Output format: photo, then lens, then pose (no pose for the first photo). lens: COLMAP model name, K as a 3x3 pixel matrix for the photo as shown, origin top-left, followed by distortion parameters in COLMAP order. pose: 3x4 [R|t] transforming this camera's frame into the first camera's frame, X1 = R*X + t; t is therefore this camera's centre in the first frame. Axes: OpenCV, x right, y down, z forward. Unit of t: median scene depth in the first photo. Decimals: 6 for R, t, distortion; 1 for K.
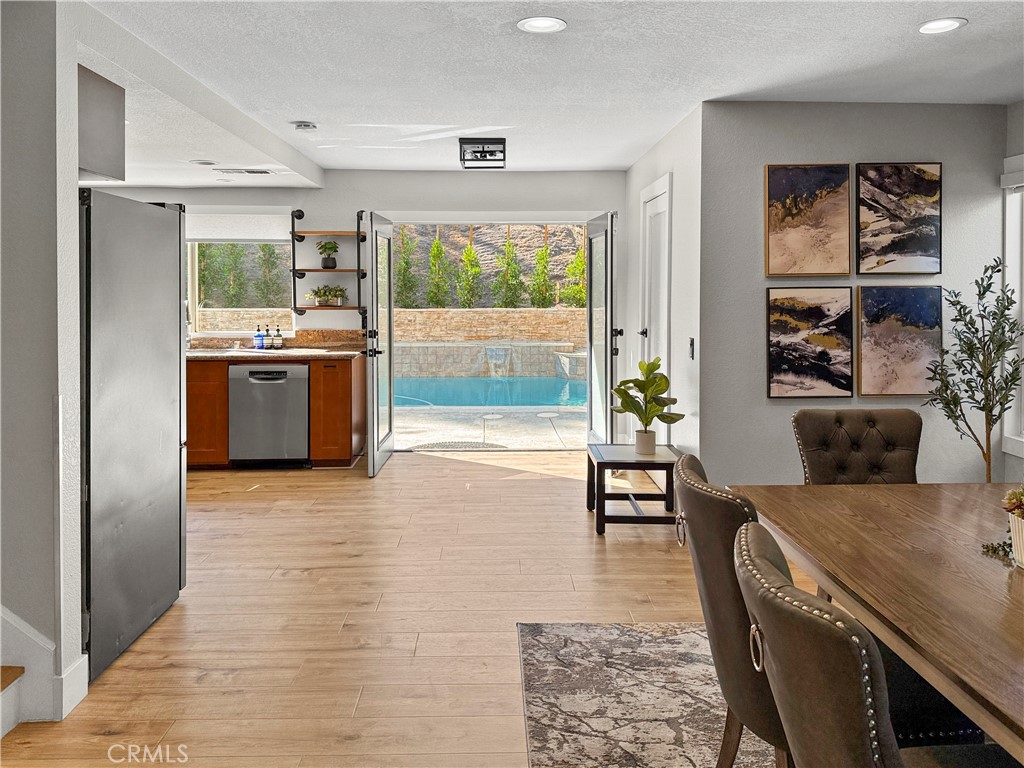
lens RADIAL K [[728.3, 0, 503.1], [0, 728.3, 298.4], [0, 0, 1]] dist [0.034188, -0.066498]
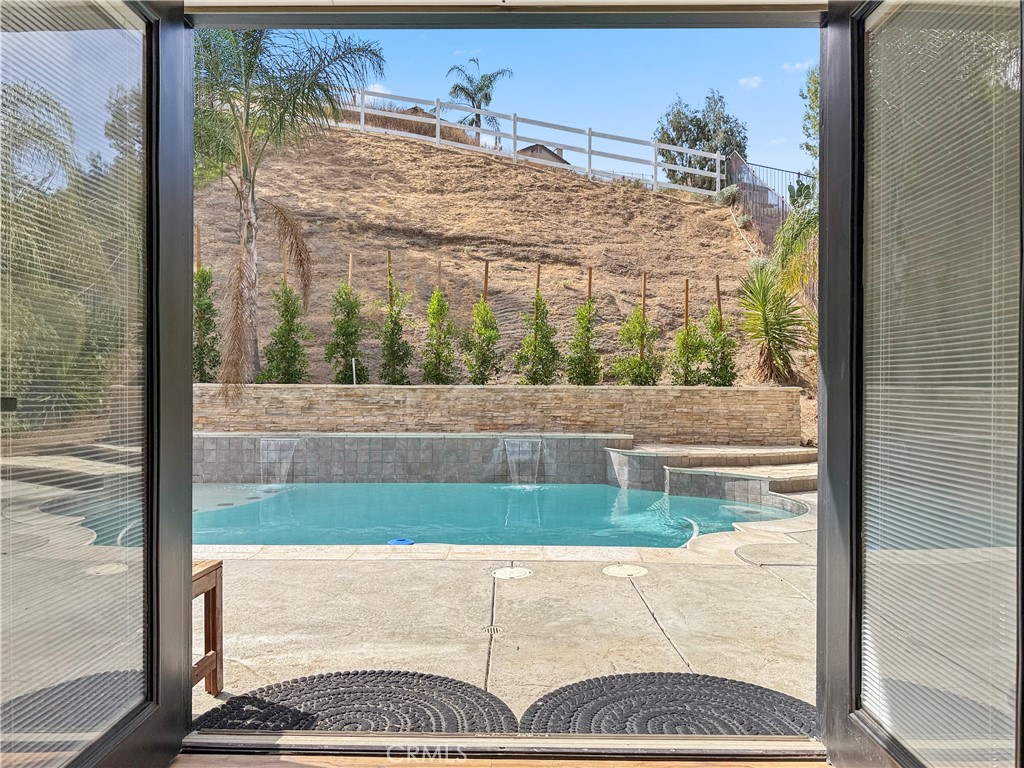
lens RADIAL K [[728.3, 0, 506.0], [0, 728.3, 389.4], [0, 0, 1]] dist [0.034188, -0.066498]
pose [[0.999619, 0.004412, -0.027253, -0.003566], [-0.004803, 0.999887, -0.014279, 0.027707], [0.027187, 0.014404, 0.999527, 0.292633]]
